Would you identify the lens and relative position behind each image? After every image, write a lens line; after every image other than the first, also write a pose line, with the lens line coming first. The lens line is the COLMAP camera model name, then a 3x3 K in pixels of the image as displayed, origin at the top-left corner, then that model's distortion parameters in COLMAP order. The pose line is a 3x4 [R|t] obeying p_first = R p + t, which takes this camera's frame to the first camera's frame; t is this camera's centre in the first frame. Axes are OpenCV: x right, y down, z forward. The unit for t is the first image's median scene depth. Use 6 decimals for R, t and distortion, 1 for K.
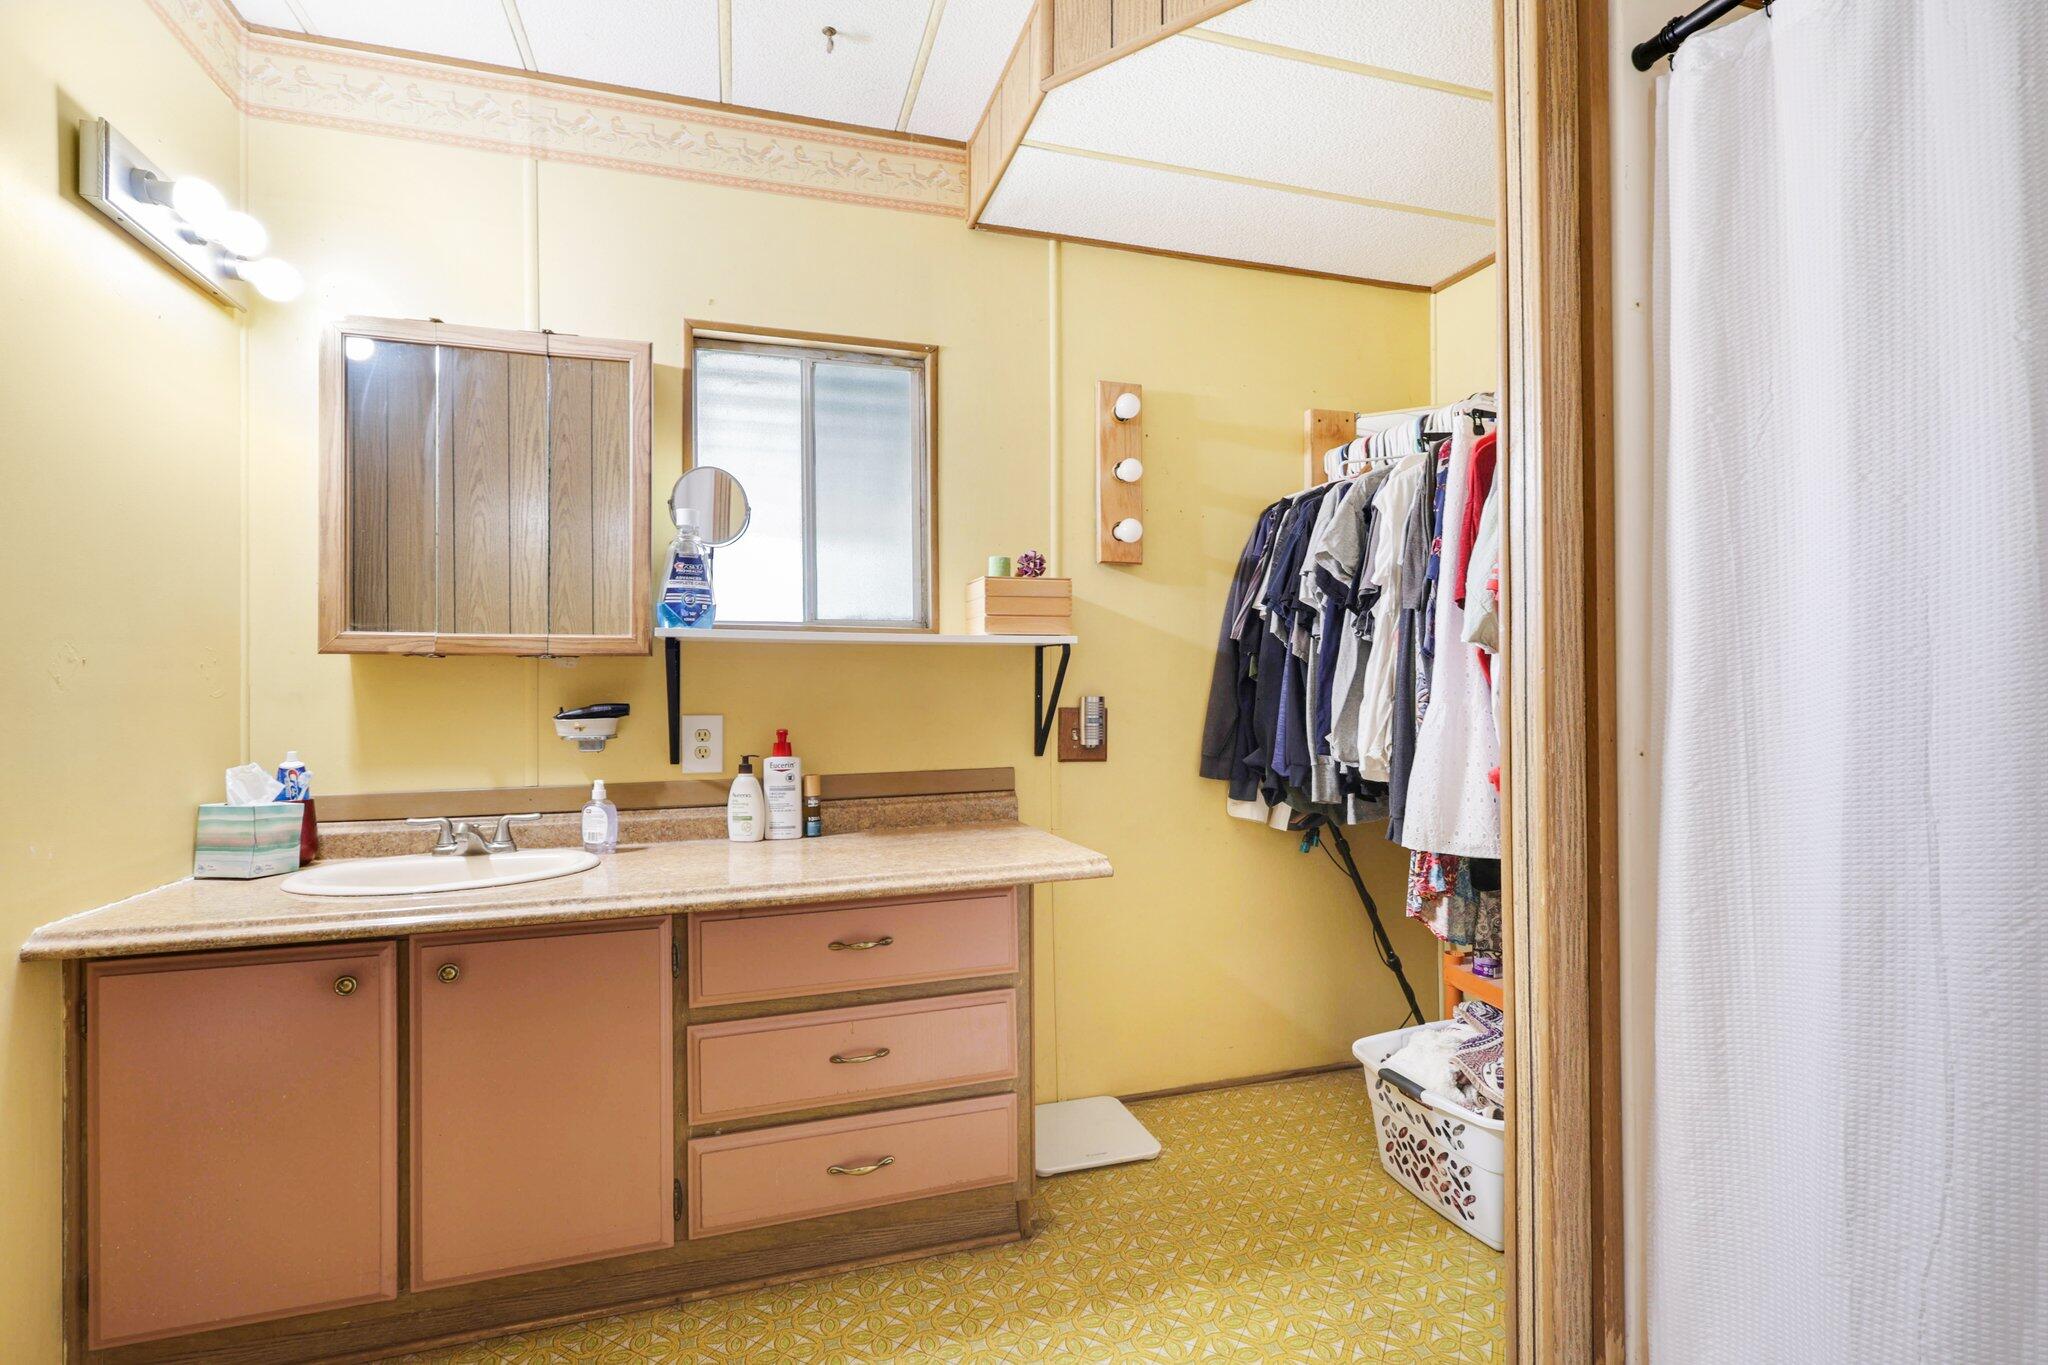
lens RADIAL K [[948.4, 0, 1023.9], [0, 948.4, 681.9], [0, 0, 1]] dist [-0.002126, 0.001546]
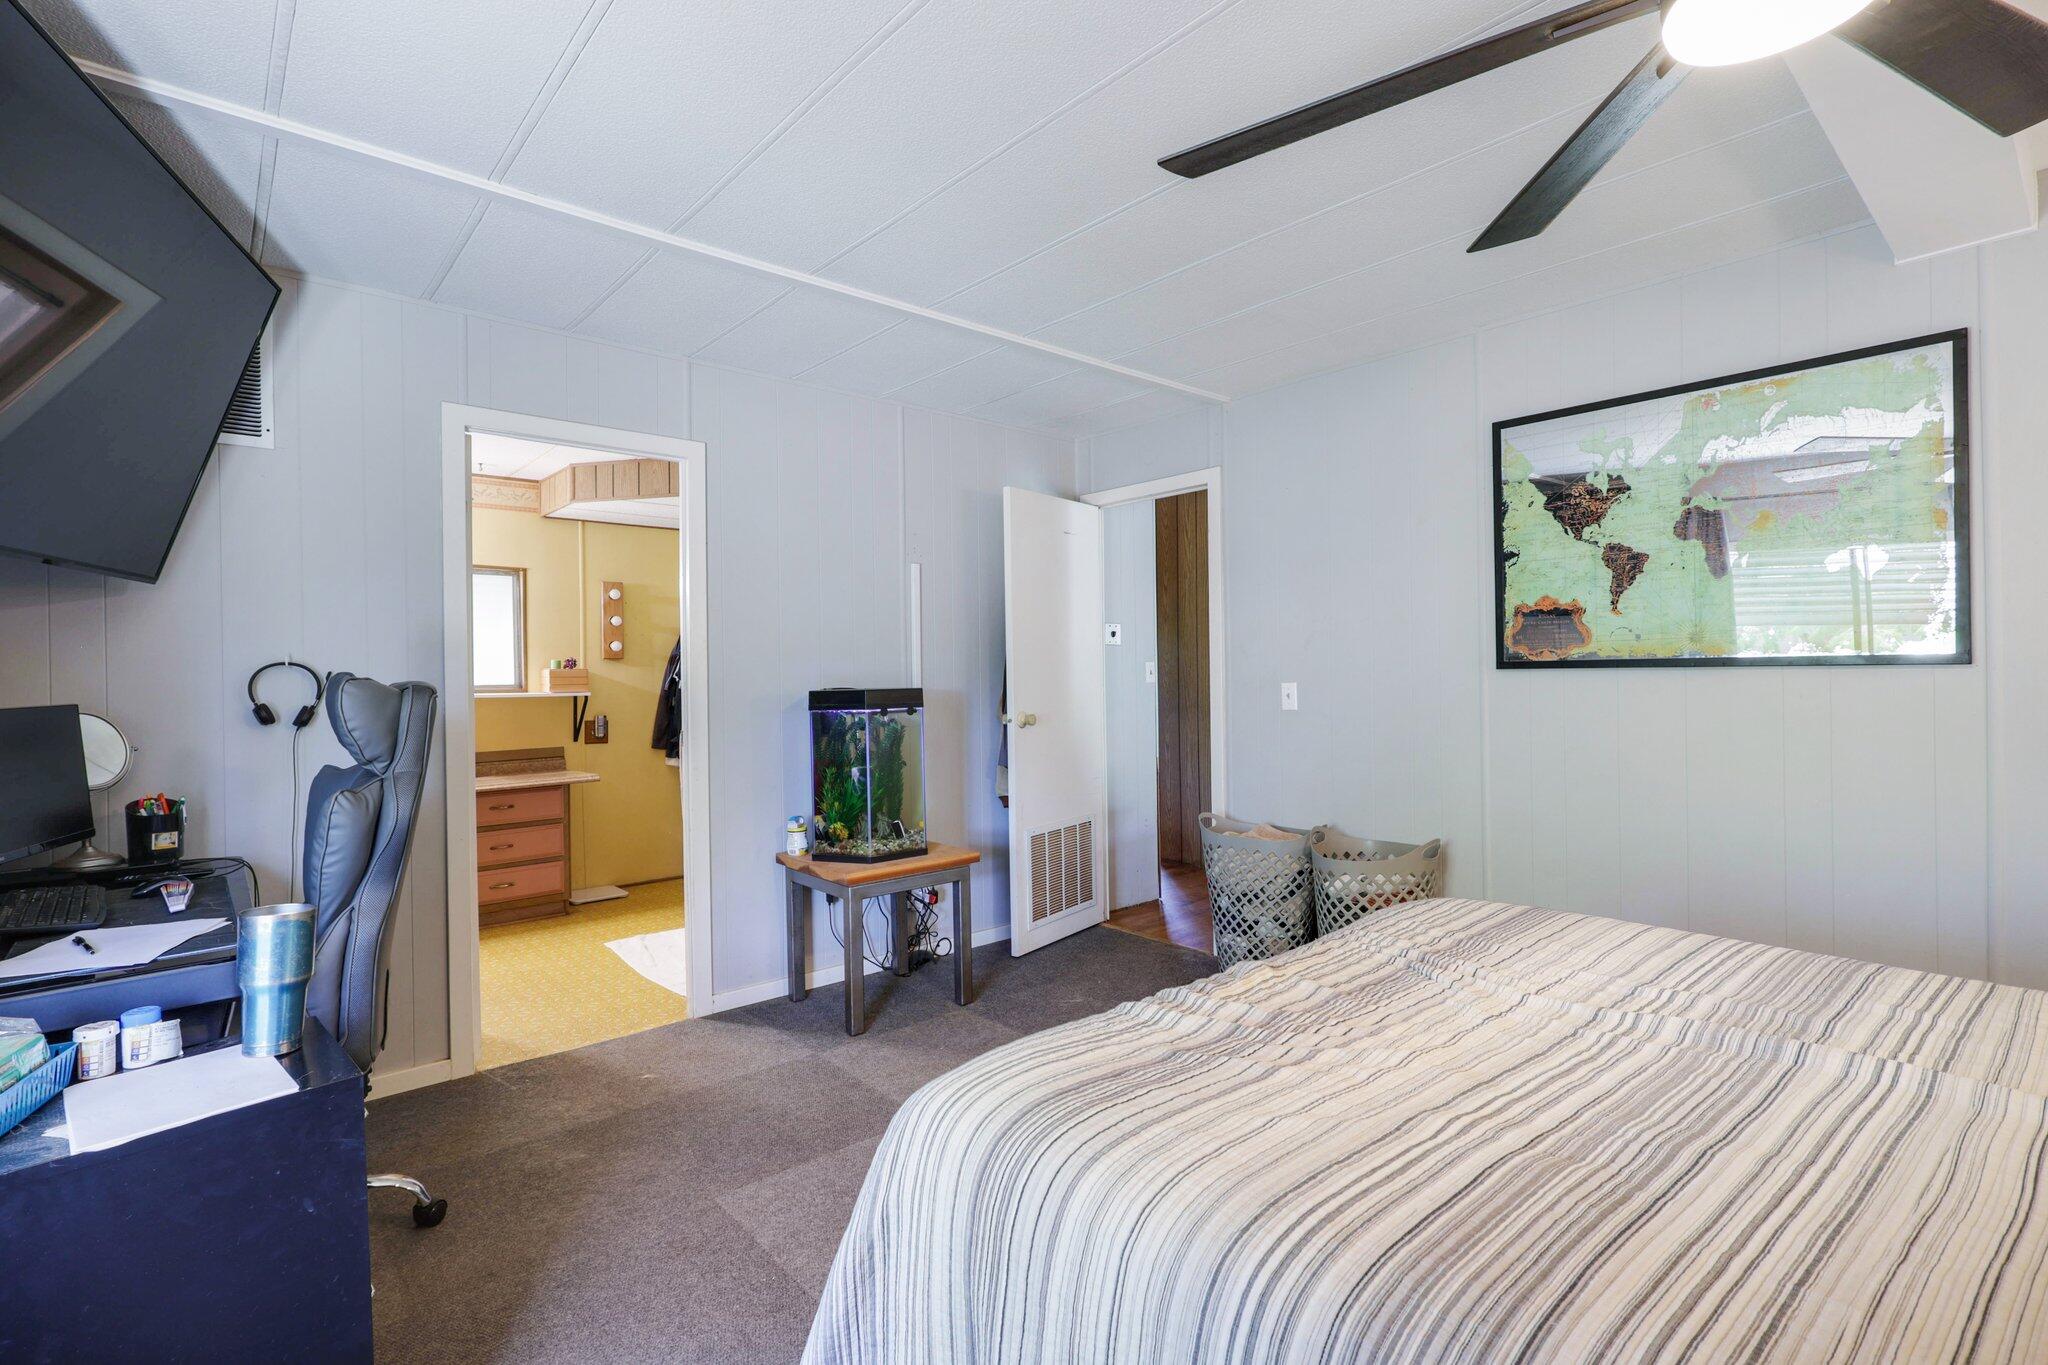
lens RADIAL K [[948.4, 0, 1027.0], [0, 948.4, 674.2], [0, 0, 1]] dist [-0.002126, 0.001546]
pose [[0.911943, -0.009884, 0.410198, 0.074963], [0.010649, 0.999943, 0.000420, -0.080321], [-0.410179, 0.003986, 0.911996, -1.637956]]
